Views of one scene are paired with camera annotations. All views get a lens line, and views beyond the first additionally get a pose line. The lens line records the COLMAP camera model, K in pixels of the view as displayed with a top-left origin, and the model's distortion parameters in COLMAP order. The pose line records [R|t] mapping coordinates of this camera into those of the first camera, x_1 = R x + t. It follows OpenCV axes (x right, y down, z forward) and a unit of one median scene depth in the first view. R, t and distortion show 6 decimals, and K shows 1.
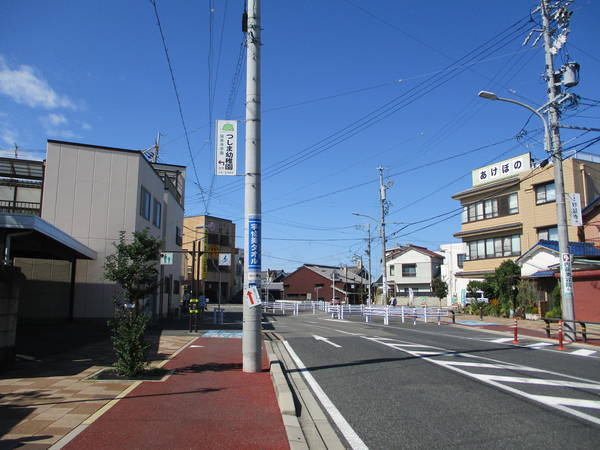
lens RADIAL K [[508.2, 0, 300.0], [0, 508.2, 225.0], [0, 0, 1]] dist [-0.002183, -0.002886]
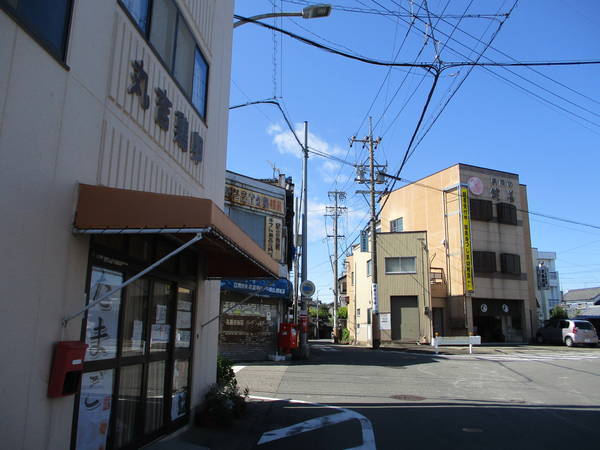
lens RADIAL K [[508.2, 0, 300.0], [0, 508.2, 225.0], [0, 0, 1]] dist [-0.002183, -0.002886]
pose [[0.861015, -0.104595, -0.497708, -0.078448], [0.072995, 0.993906, -0.082594, 0.067213], [0.503314, 0.034785, 0.863403, 0.484345]]
